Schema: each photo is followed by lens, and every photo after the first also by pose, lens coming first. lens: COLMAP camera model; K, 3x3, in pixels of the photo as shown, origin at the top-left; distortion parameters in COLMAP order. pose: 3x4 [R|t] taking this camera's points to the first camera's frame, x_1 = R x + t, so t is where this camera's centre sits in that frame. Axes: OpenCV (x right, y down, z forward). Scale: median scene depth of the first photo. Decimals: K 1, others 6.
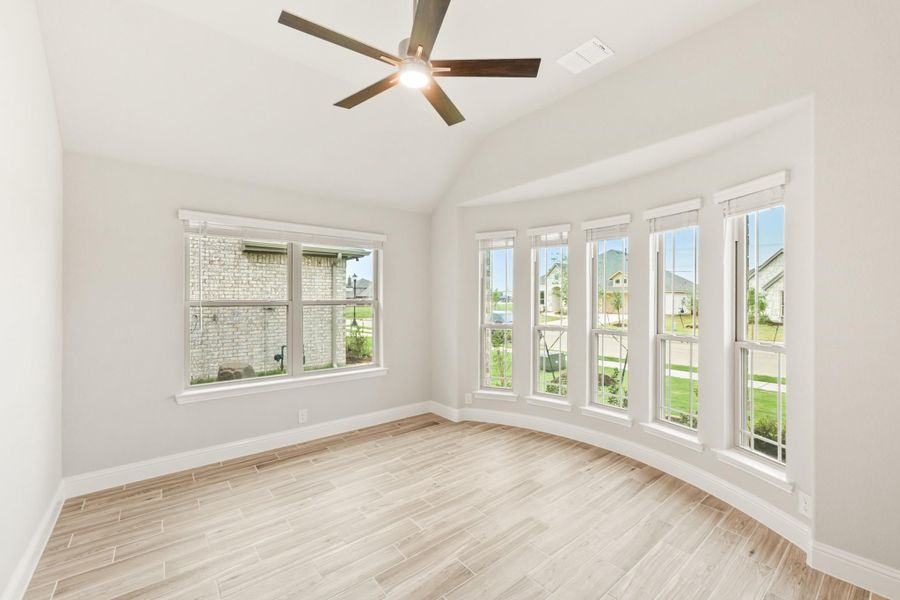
lens RADIAL K [[360.7, 0, 445.6], [0, 360.7, 295.5], [0, 0, 1]] dist [-0.002083, 0.000188]
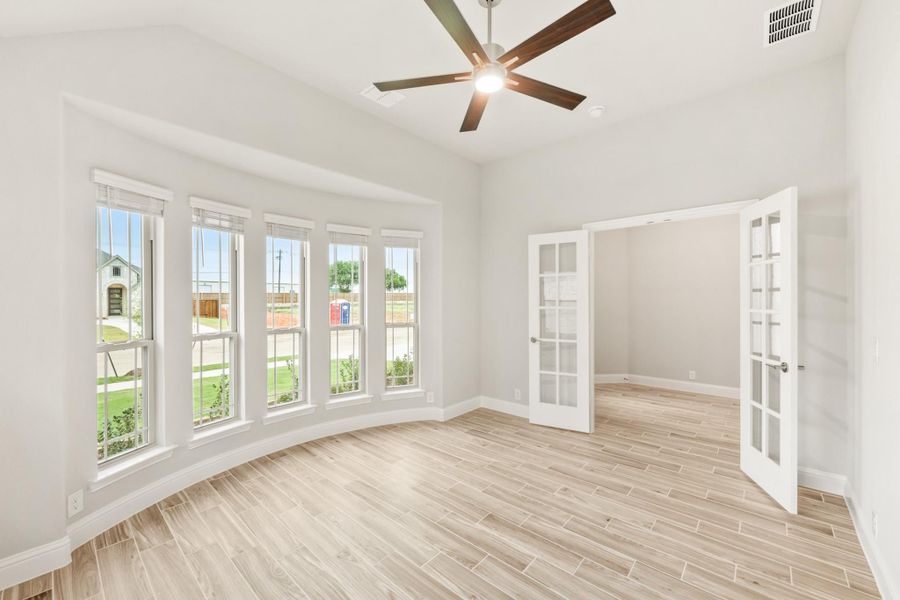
lens RADIAL K [[360.7, 0, 446.1], [0, 360.7, 303.7], [0, 0, 1]] dist [-0.002083, 0.000188]
pose [[-0.170882, -0.013063, 0.985205, -0.641686], [-0.011016, 0.999875, 0.011347, 0.009372], [-0.985230, -0.008914, -0.171004, 0.772404]]
